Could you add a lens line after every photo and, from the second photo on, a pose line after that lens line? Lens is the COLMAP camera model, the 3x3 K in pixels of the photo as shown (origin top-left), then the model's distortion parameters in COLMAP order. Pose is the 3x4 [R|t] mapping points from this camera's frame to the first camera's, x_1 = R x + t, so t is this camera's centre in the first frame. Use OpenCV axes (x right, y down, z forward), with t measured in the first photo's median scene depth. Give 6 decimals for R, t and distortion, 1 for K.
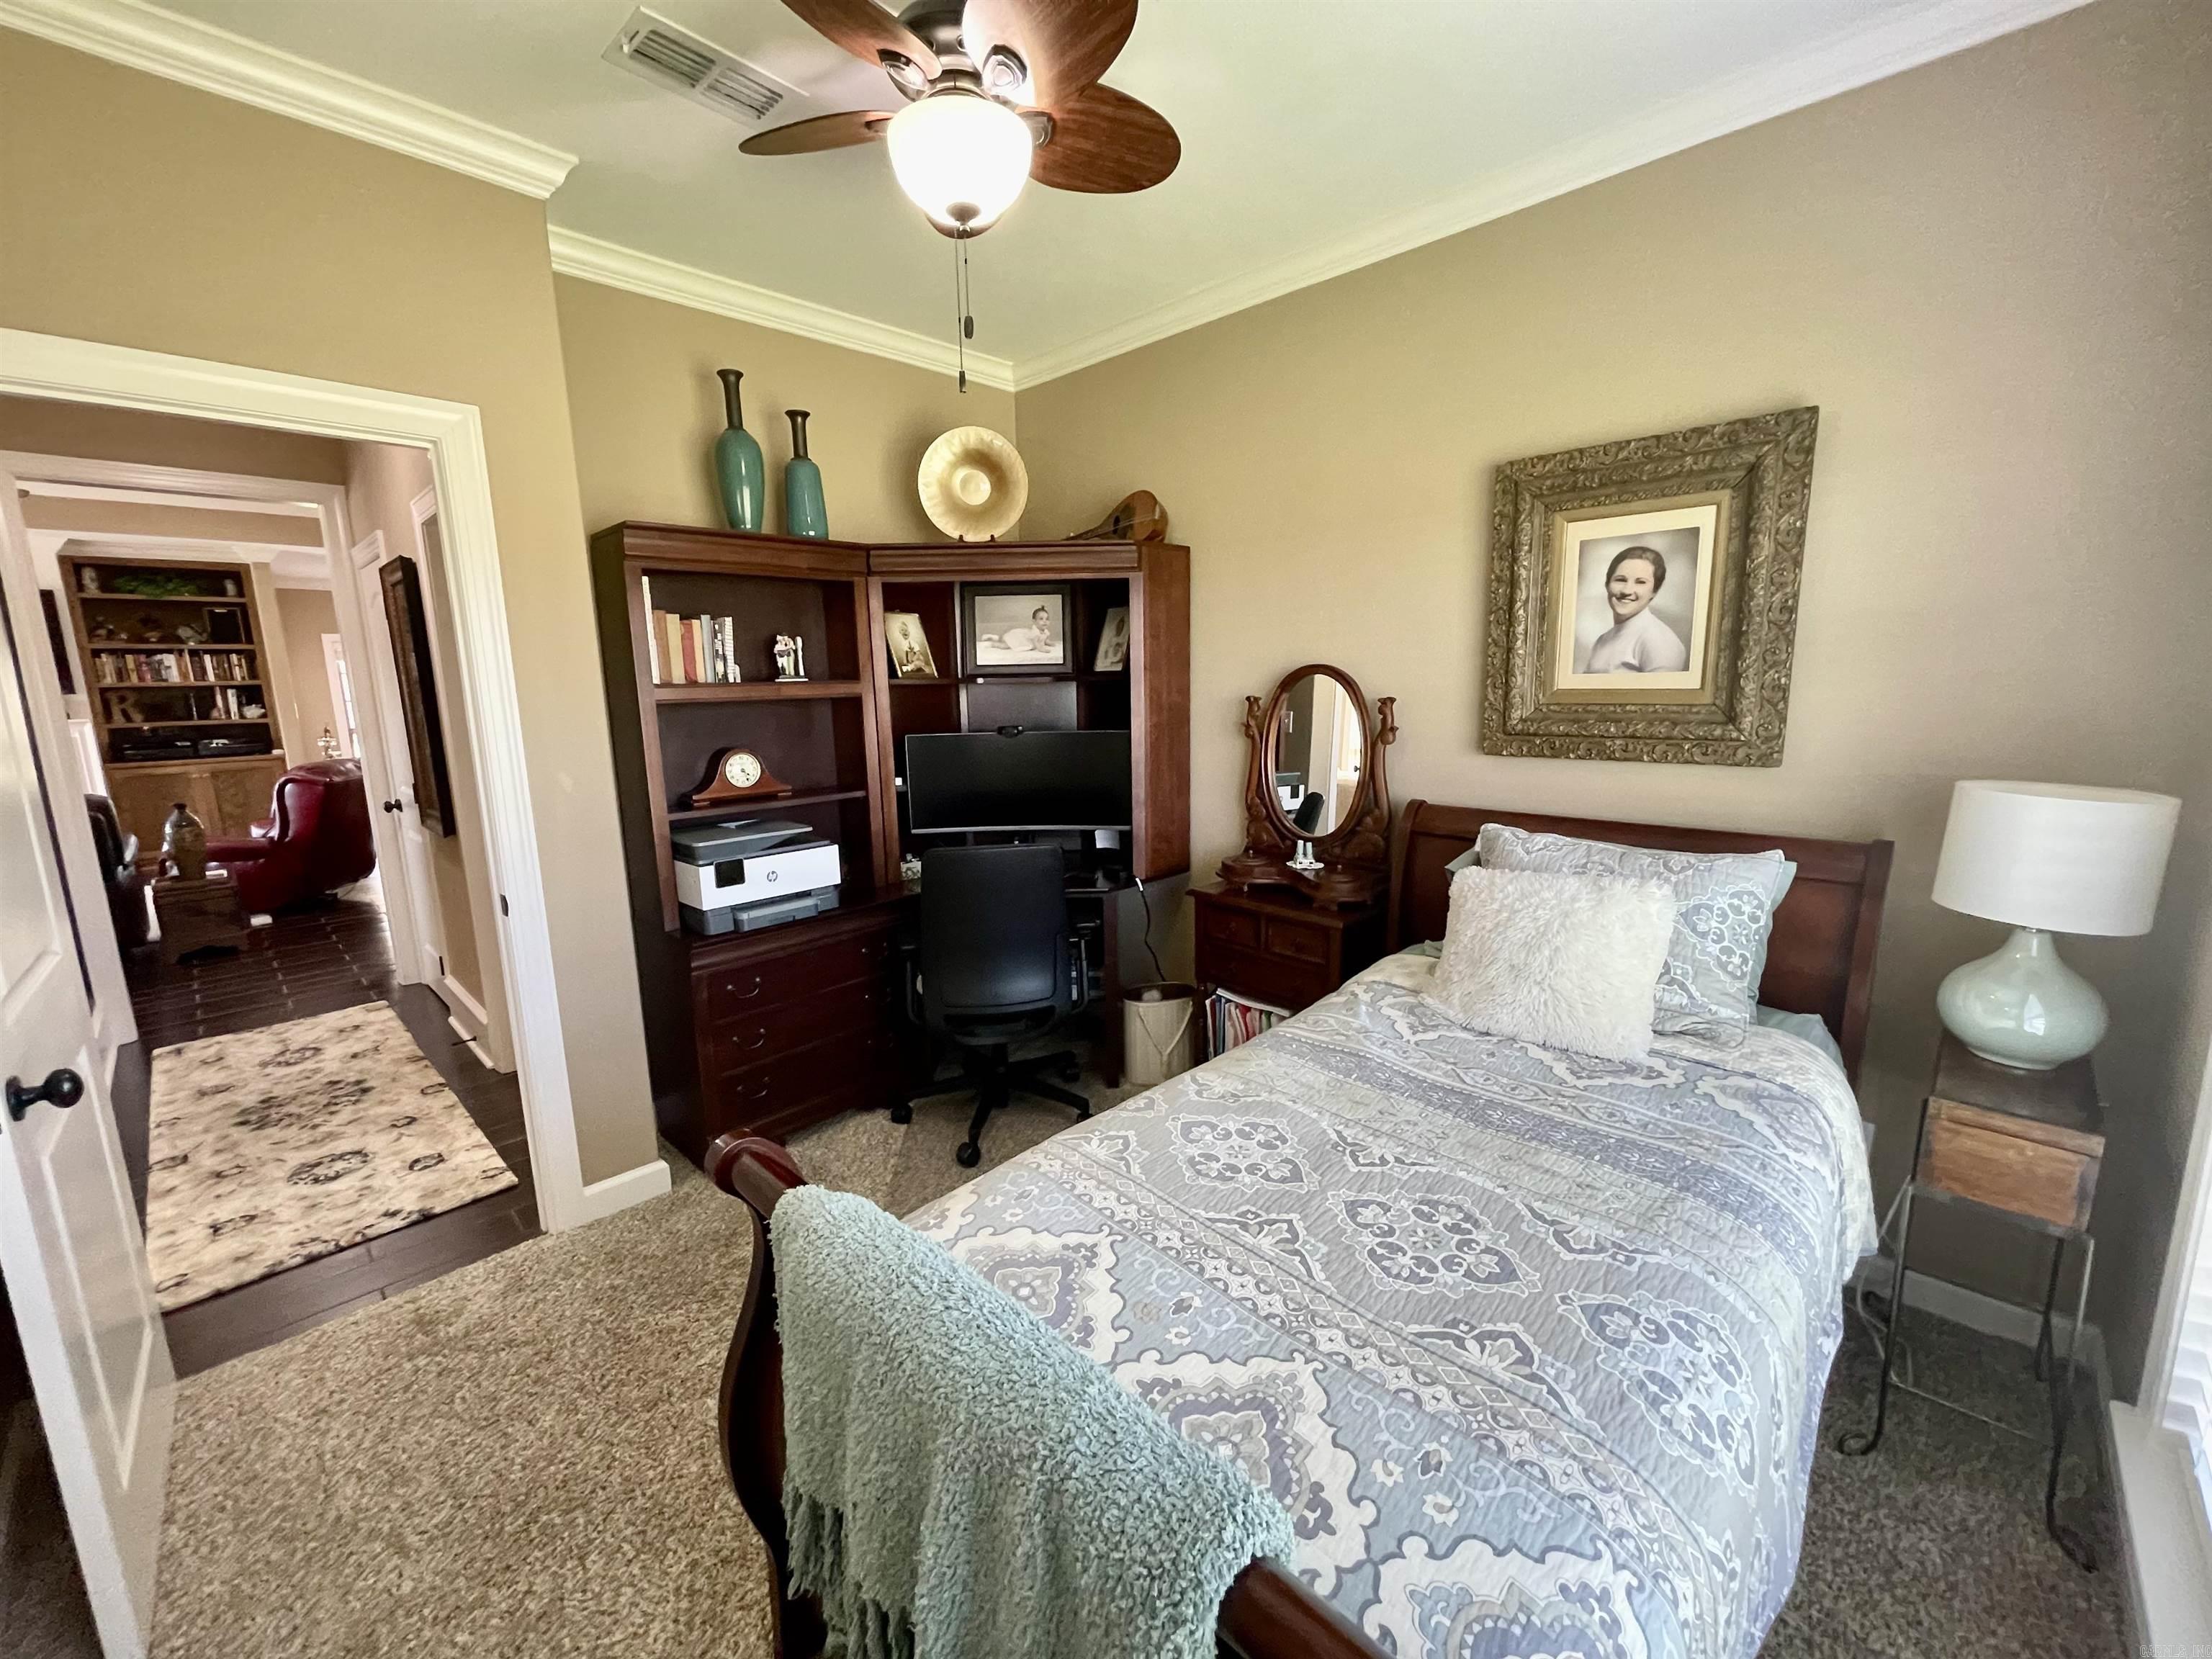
lens RADIAL K [[895.3, 0, 1095.7], [0, 895.3, 828.6], [0, 0, 1]] dist [-0.000029, 0.000450]
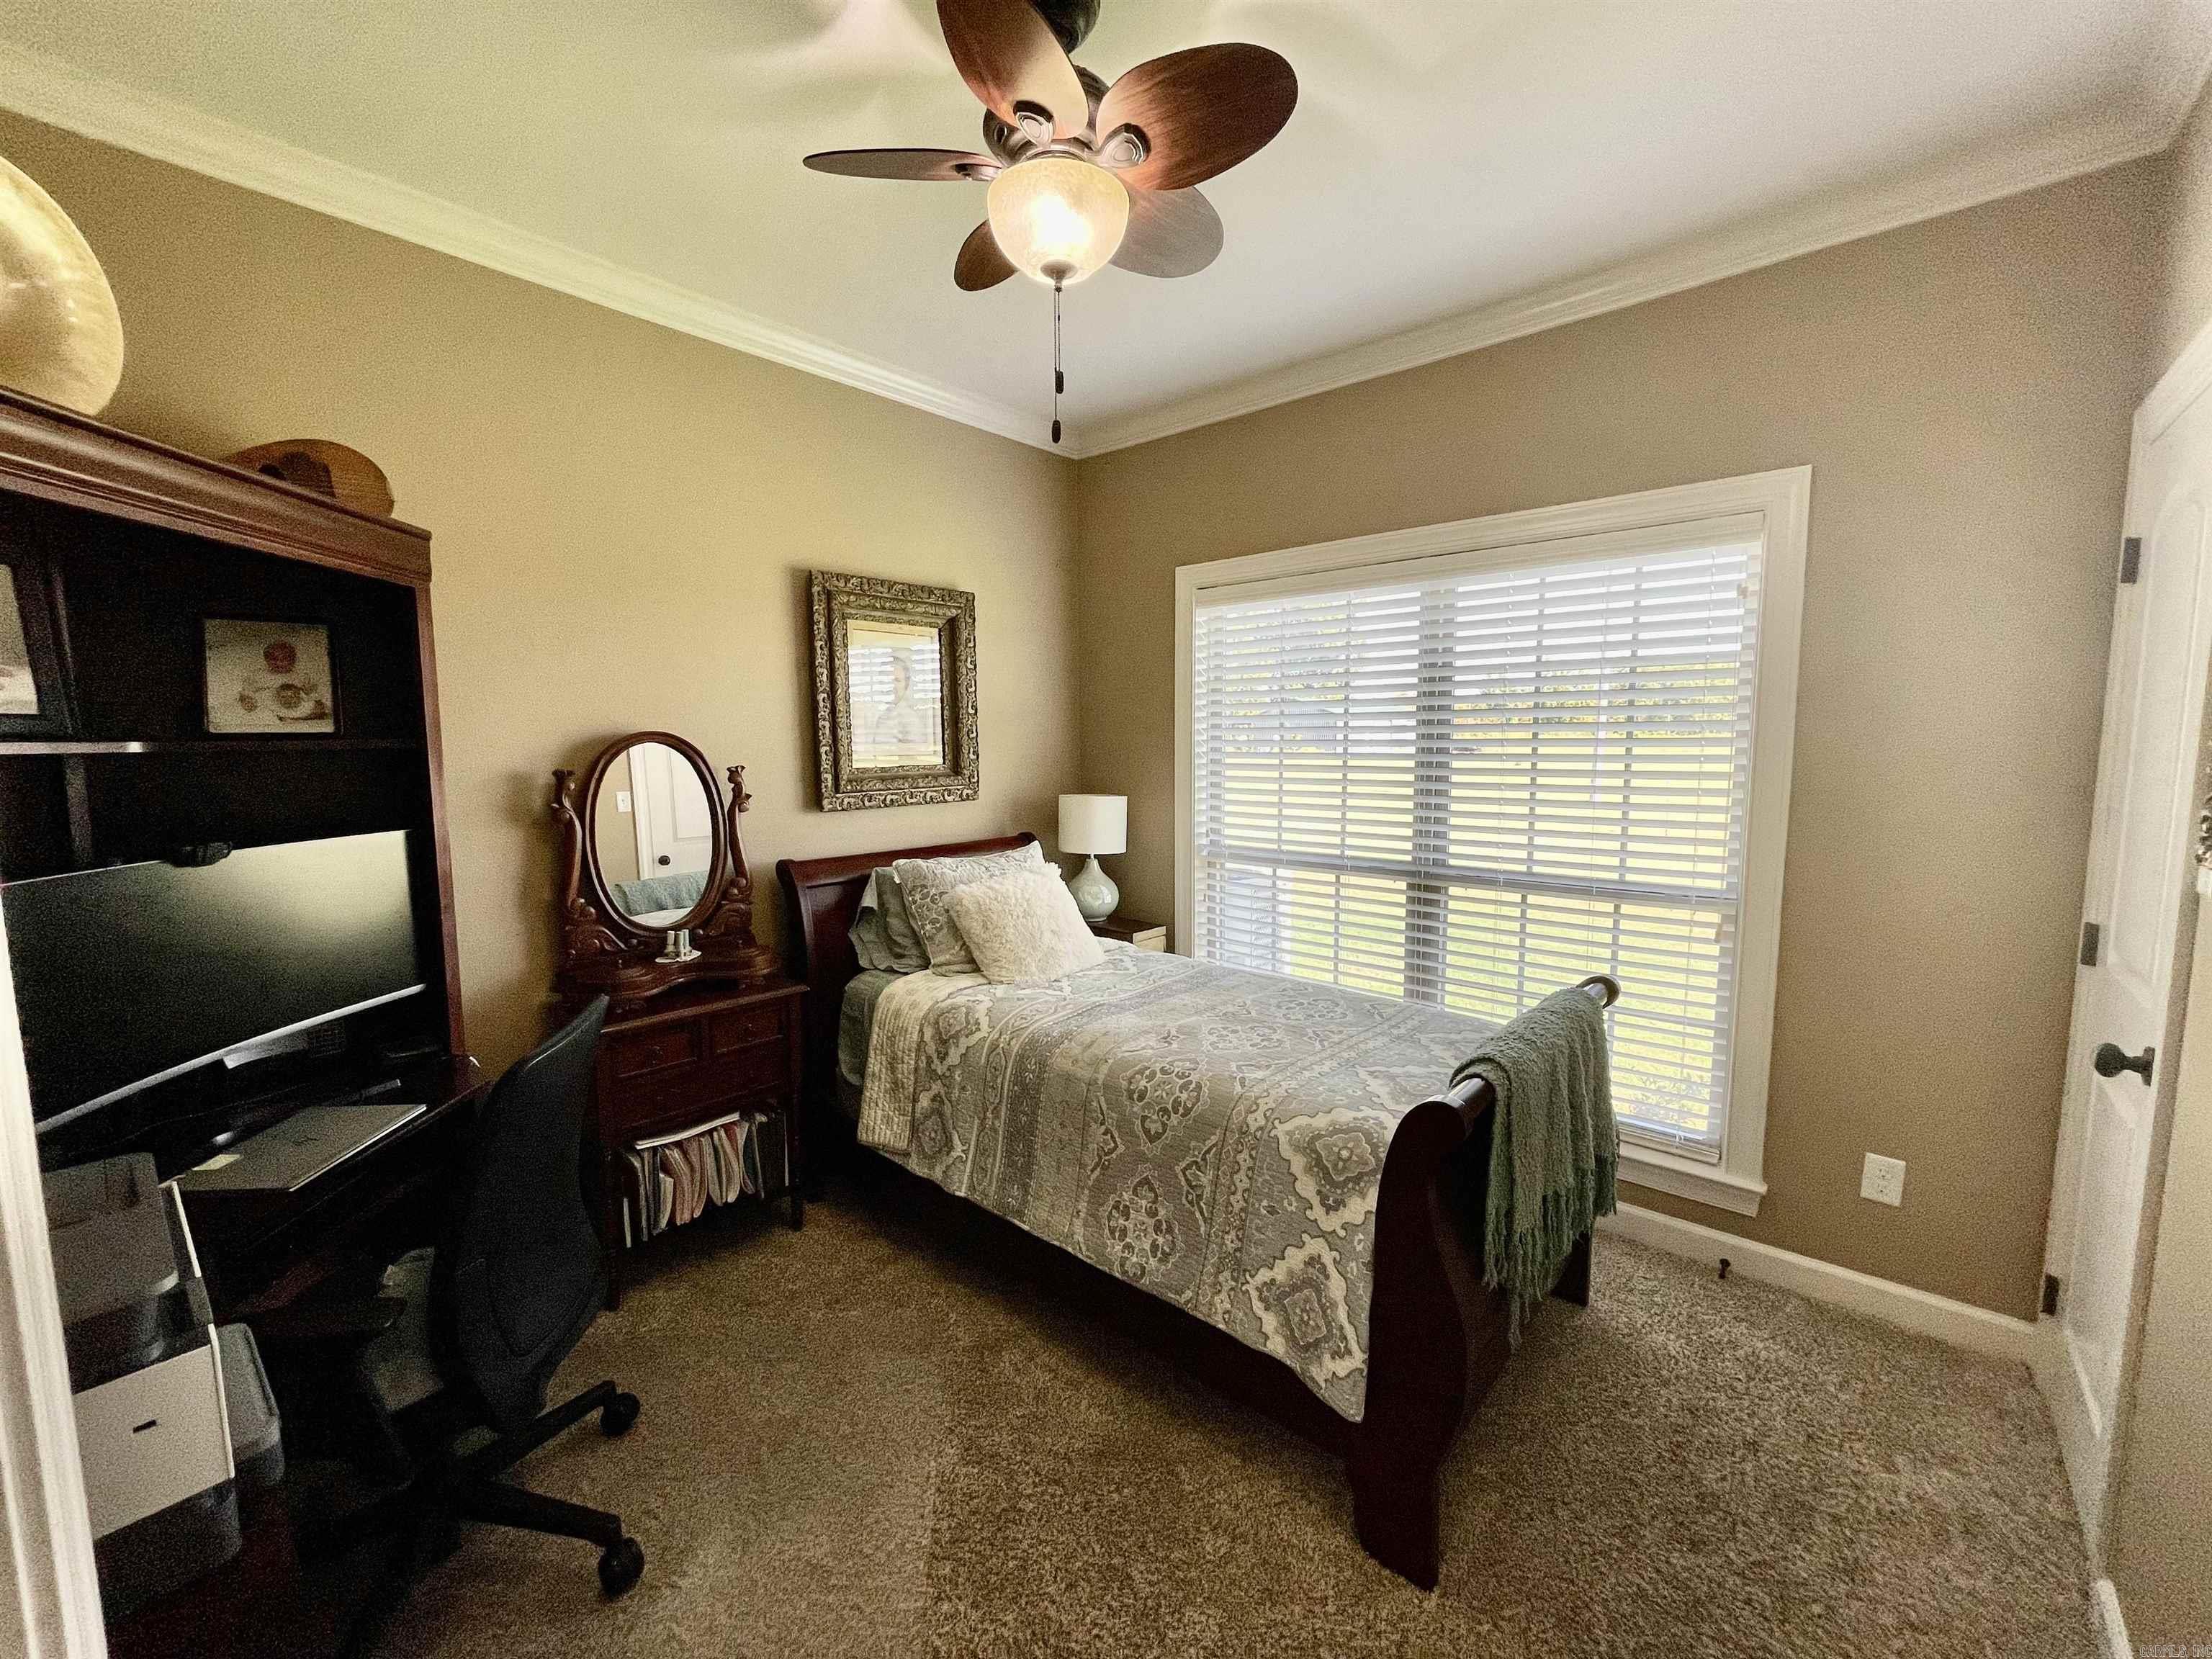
lens RADIAL K [[895.3, 0, 1095.7], [0, 895.3, 828.6], [0, 0, 1]] dist [-0.000029, 0.000450]
pose [[-0.052985, -0.076615, 0.995652, -1.018982], [0.183642, 0.979300, 0.085129, -0.129232], [-0.981564, 0.187354, -0.037819, 0.954087]]
